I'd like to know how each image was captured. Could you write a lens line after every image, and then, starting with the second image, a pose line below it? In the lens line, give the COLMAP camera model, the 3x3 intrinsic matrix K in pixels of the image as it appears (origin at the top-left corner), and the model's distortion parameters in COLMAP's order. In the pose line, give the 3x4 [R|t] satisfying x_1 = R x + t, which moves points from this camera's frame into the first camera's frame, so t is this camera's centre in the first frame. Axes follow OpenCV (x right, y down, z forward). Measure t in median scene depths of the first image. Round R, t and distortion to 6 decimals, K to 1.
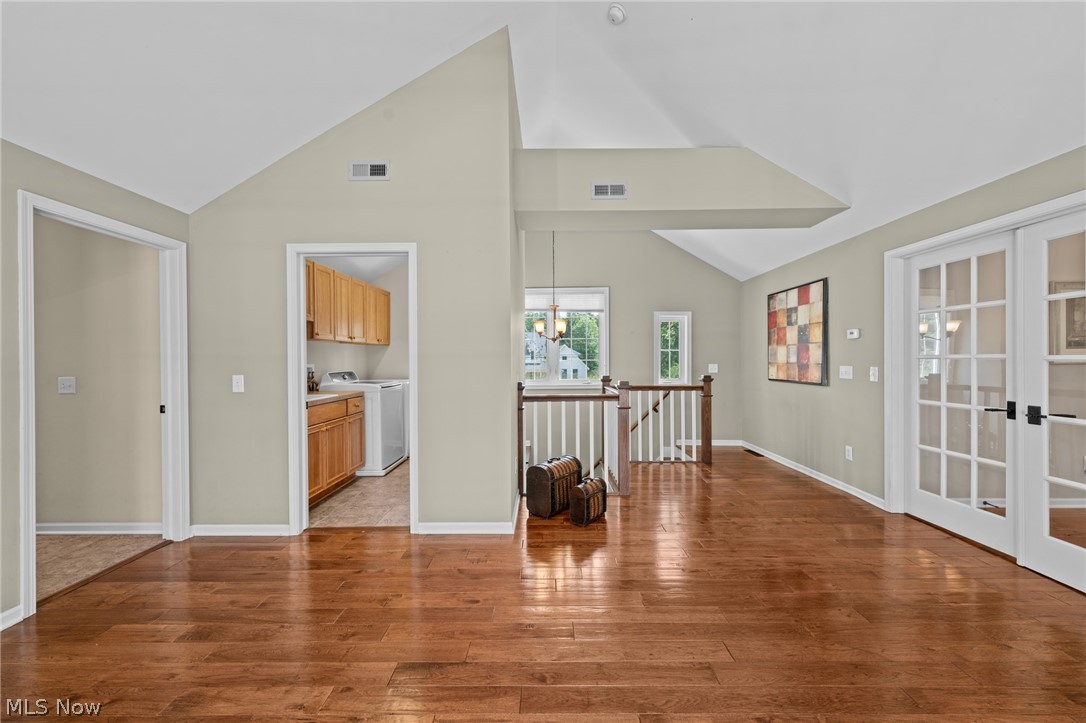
lens RADIAL K [[422.1, 0, 542.2], [0, 422.1, 360.5], [0, 0, 1]] dist [-0.002351, 0.000023]
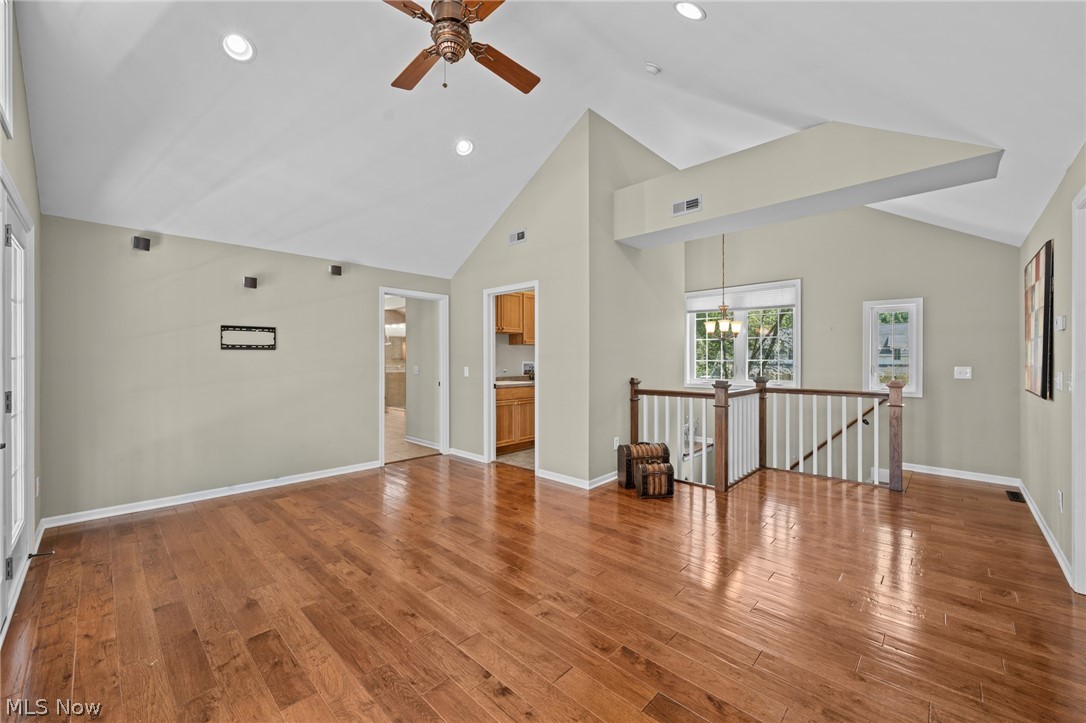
lens RADIAL K [[422.1, 0, 536.3], [0, 422.1, 361.1], [0, 0, 1]] dist [-0.002351, 0.000023]
pose [[0.722594, 0.008657, -0.691219, 0.613653], [-0.005871, 0.999962, 0.006386, -0.002626], [0.691248, -0.000556, 0.722617, -0.065026]]
